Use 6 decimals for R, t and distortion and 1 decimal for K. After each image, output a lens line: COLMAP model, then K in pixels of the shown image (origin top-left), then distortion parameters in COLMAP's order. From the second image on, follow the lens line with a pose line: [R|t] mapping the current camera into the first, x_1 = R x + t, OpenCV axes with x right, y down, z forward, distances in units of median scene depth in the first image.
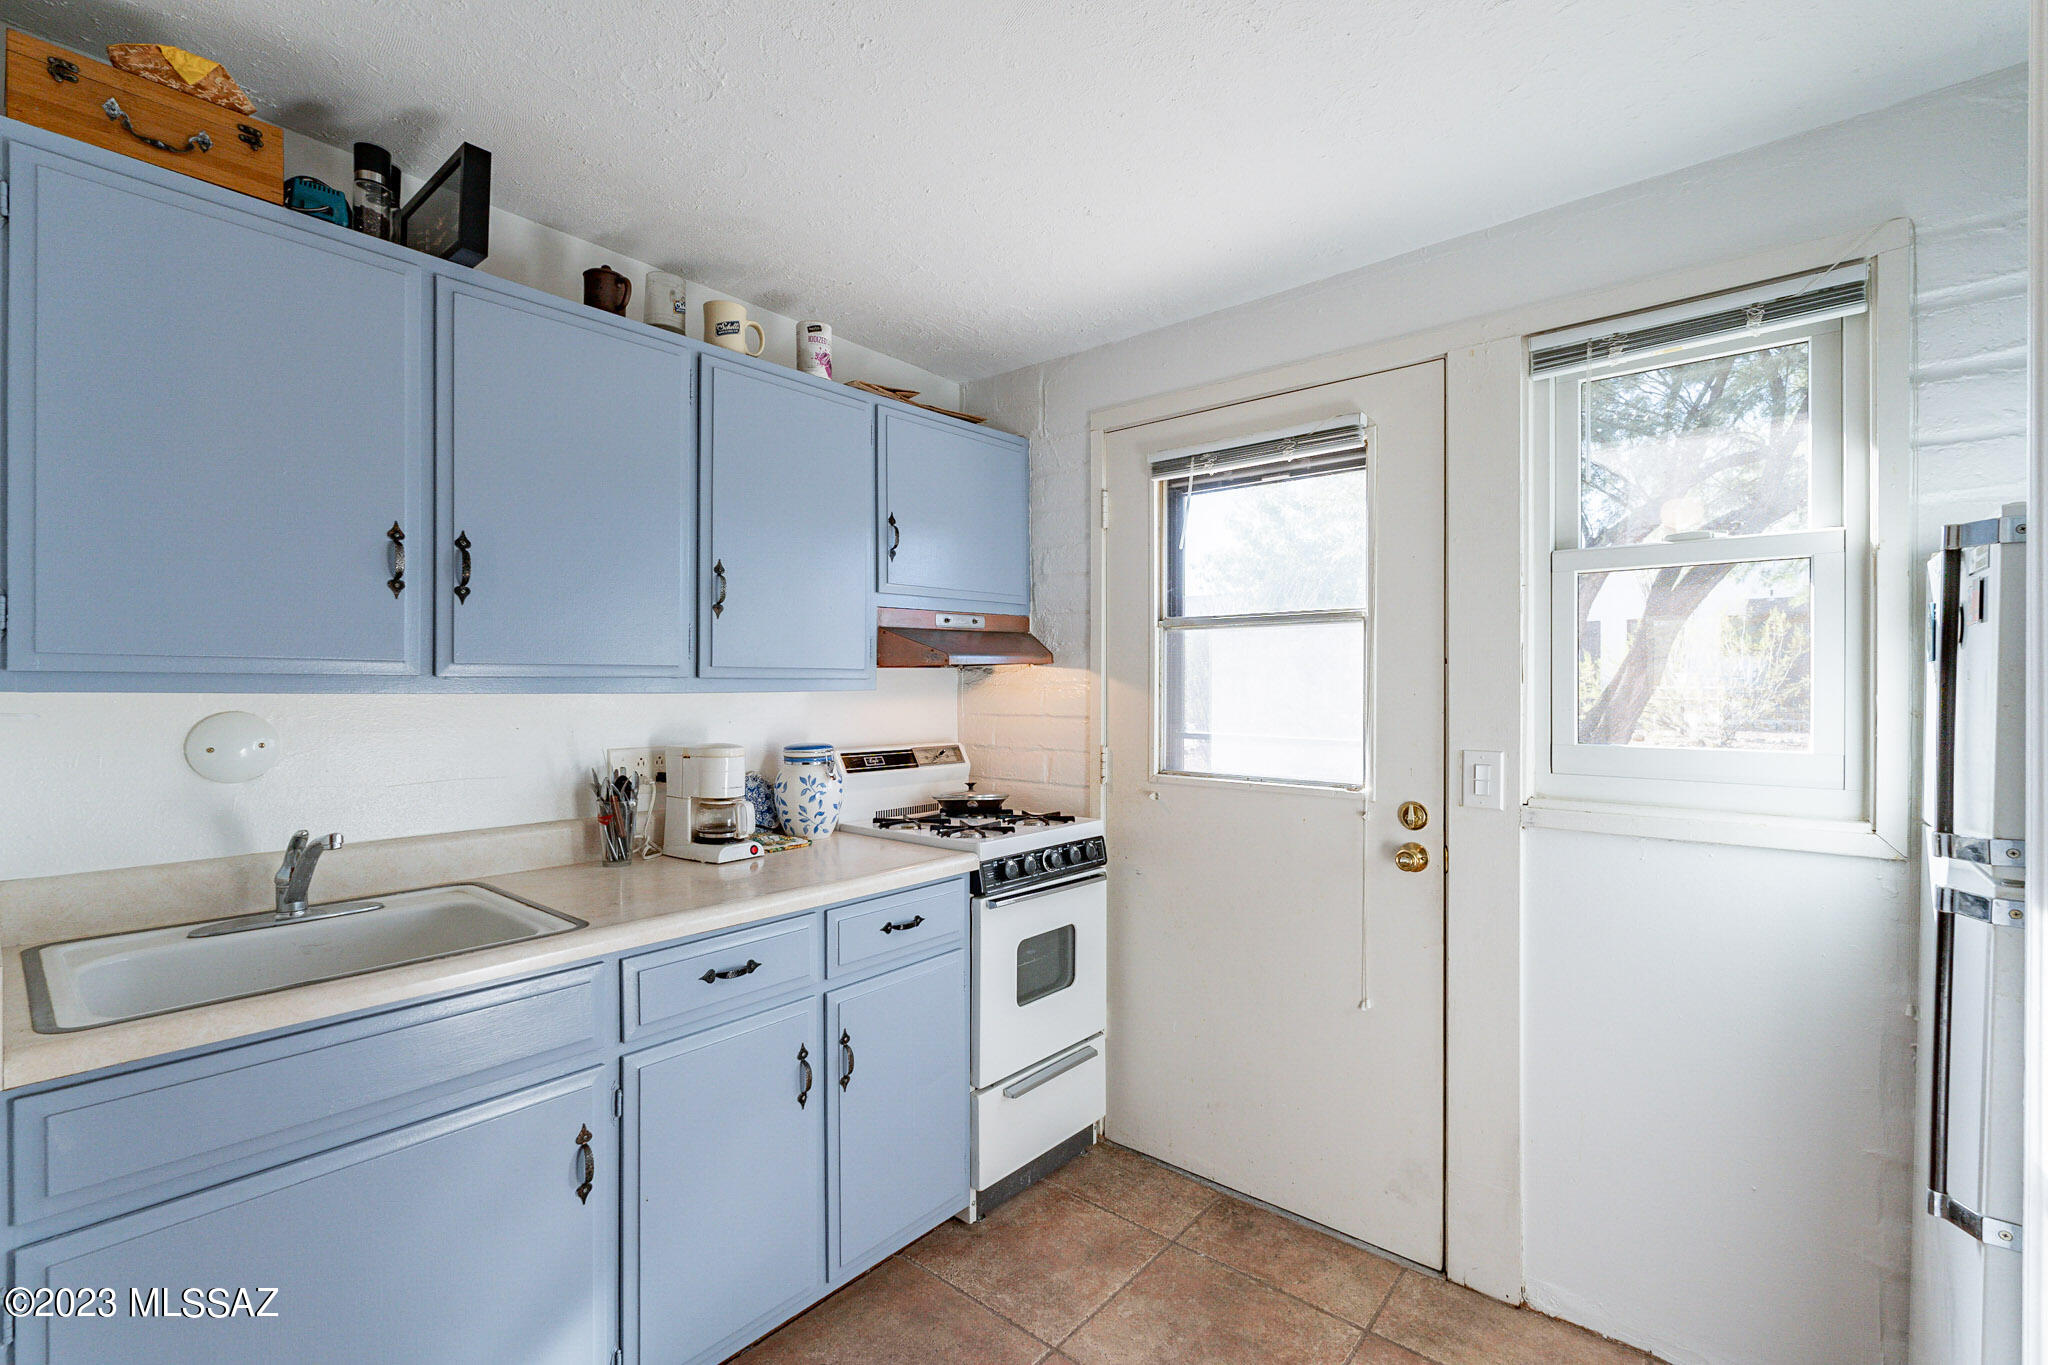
lens RADIAL K [[904.3, 0, 1023.3], [0, 904.3, 685.4], [0, 0, 1]] dist [-0.006956, 0.001768]
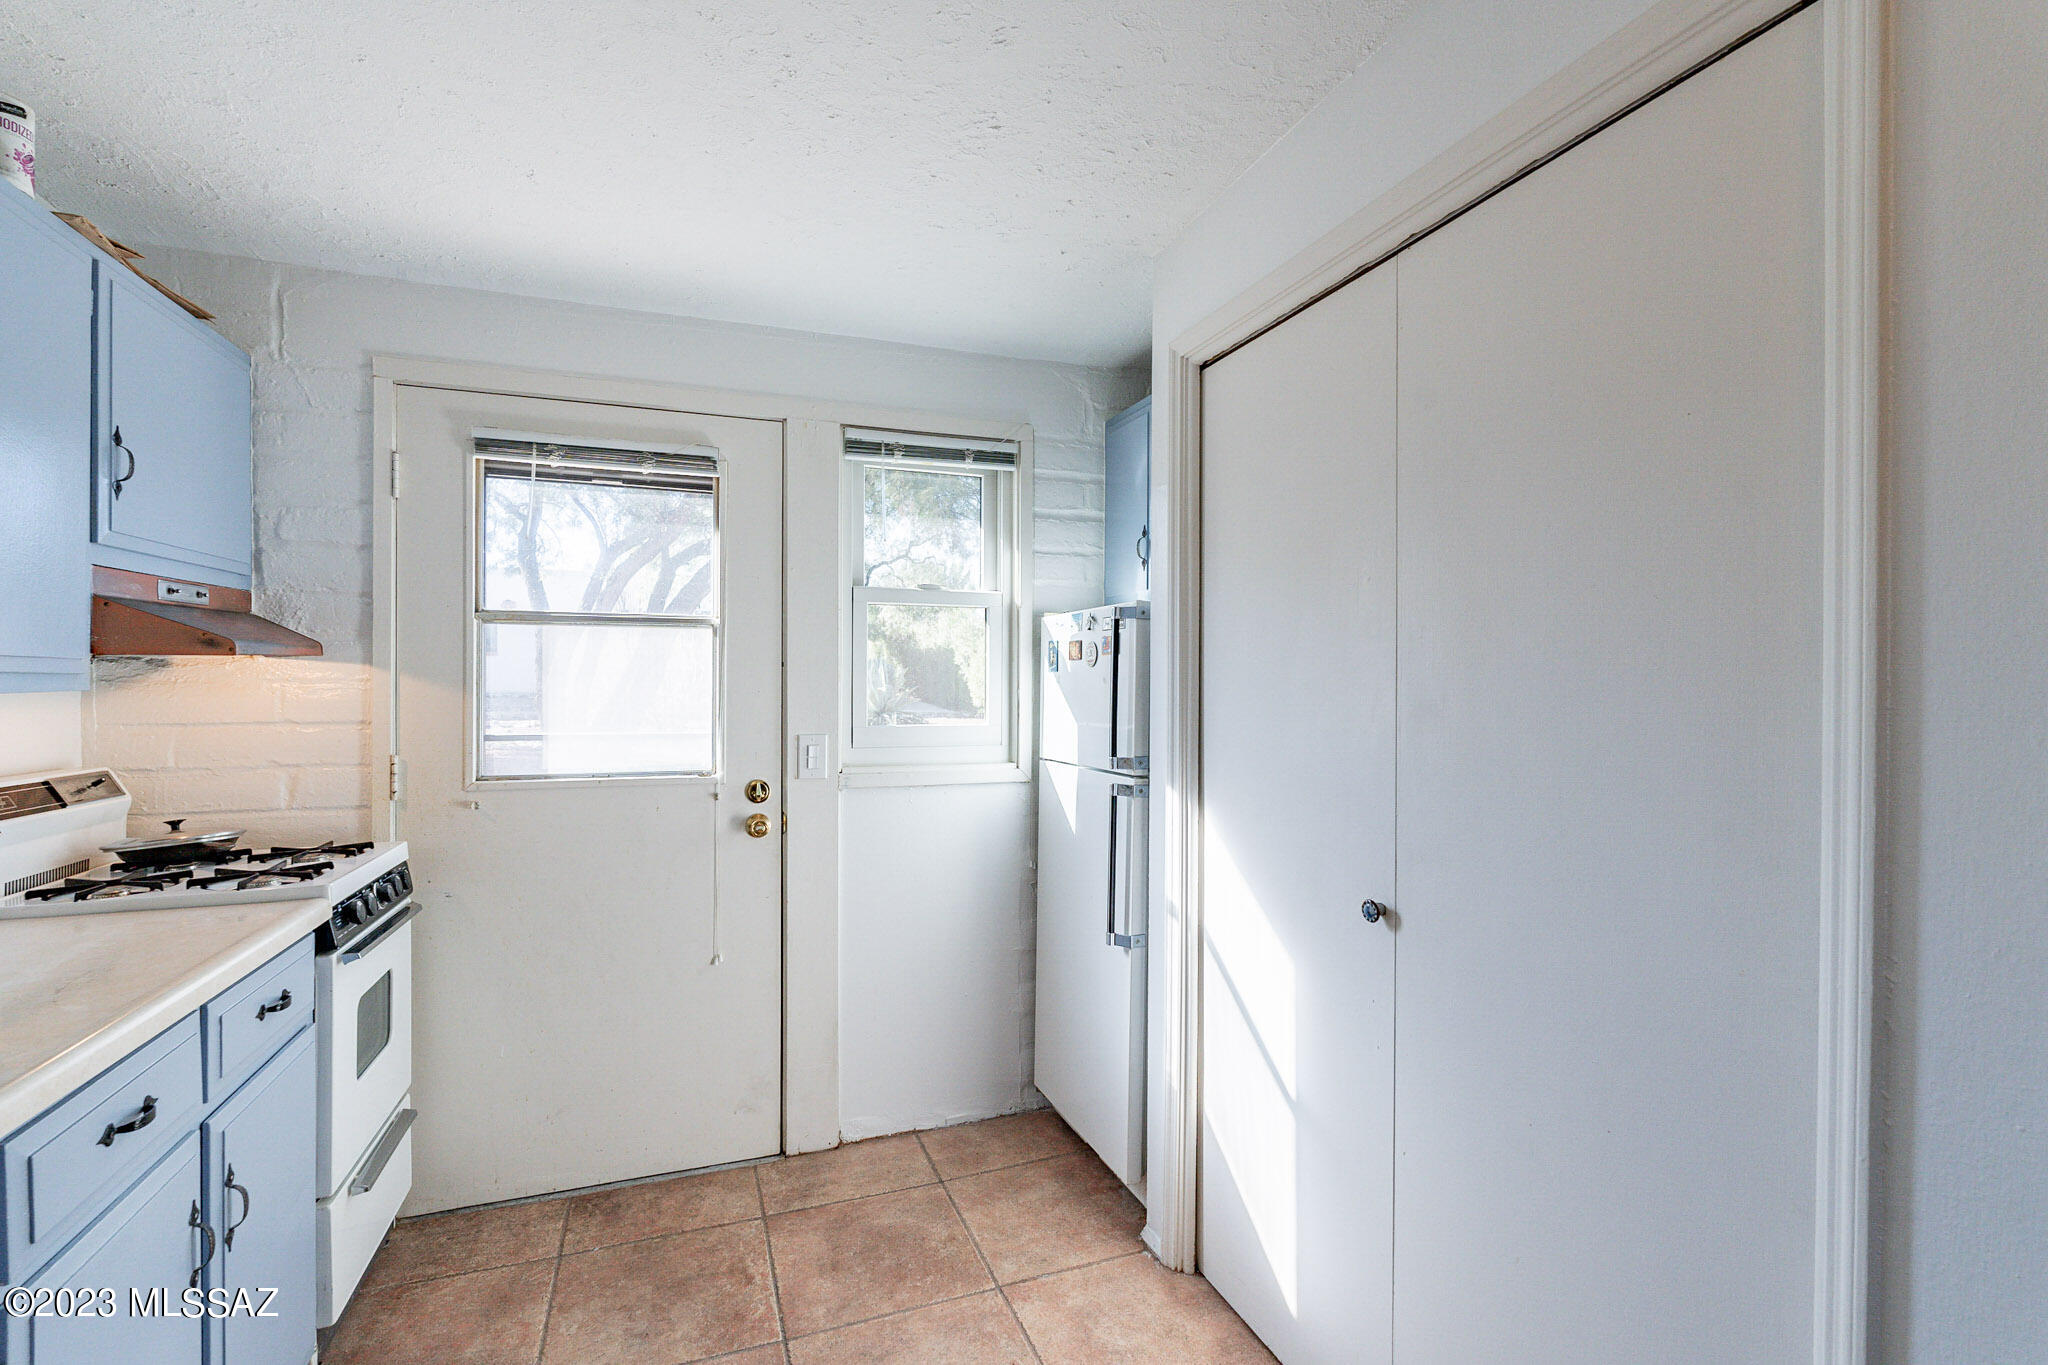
lens RADIAL K [[904.3, 0, 1023.4], [0, 904.3, 687.7], [0, 0, 1]] dist [-0.006956, 0.001768]
pose [[0.488705, -0.002191, 0.872447, -0.431231], [-0.000867, 0.999995, 0.002997, 0.000861], [-0.872449, -0.002221, 0.488700, 0.089754]]
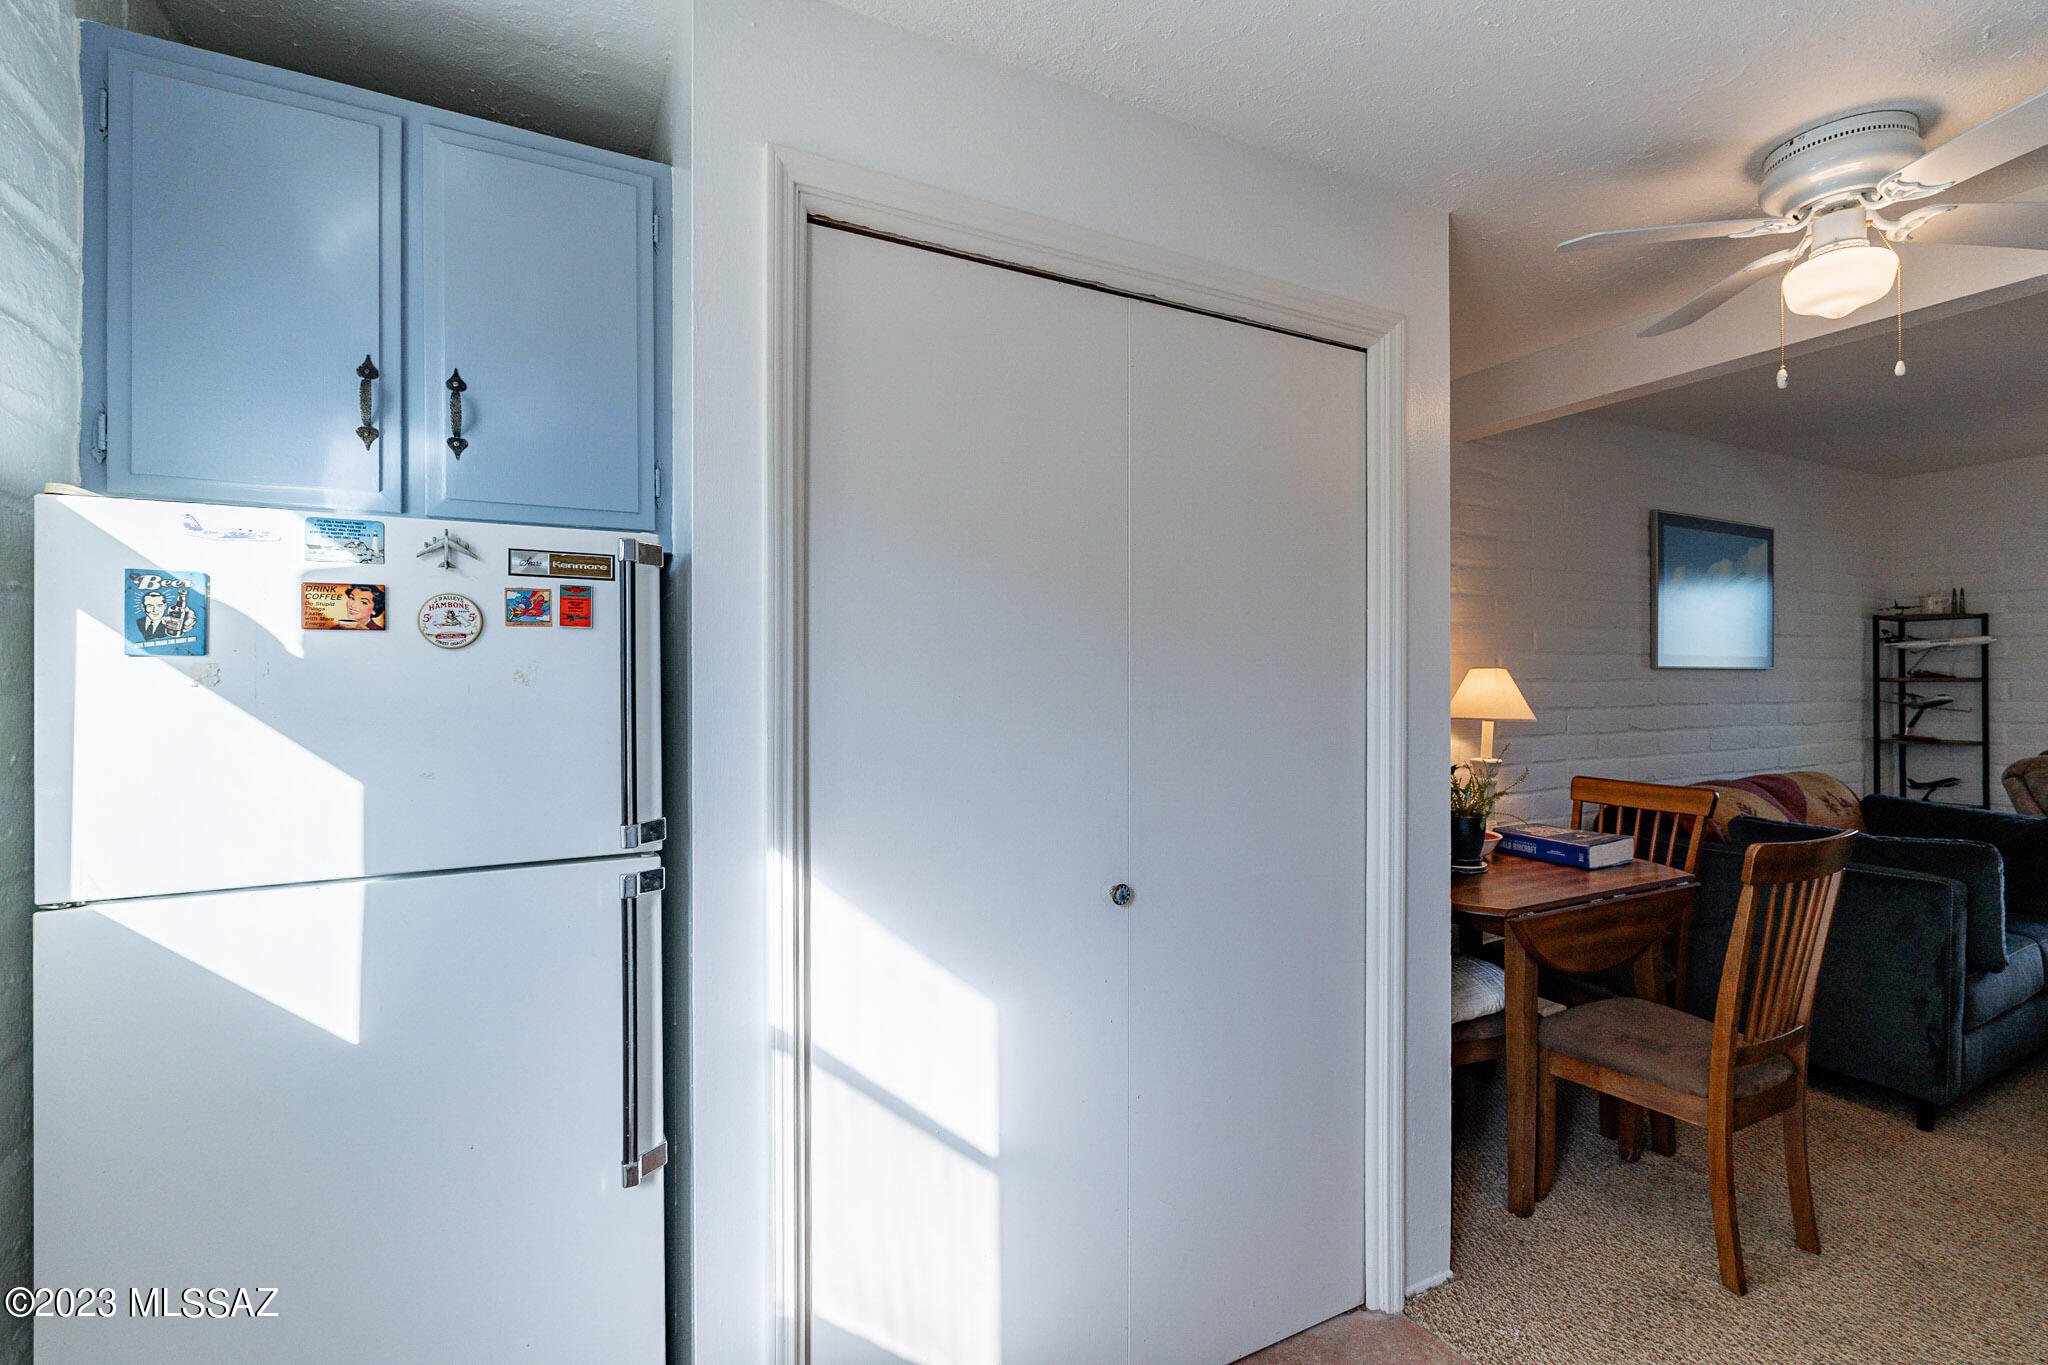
lens RADIAL K [[904.3, 0, 1028.4], [0, 904.3, 687.5], [0, 0, 1]] dist [-0.006956, 0.001768]
pose [[-0.927253, 0.001808, 0.374430, 0.097943], [0.004474, 0.999970, 0.006250, -0.001765], [-0.374407, 0.007471, -0.927234, 0.921311]]
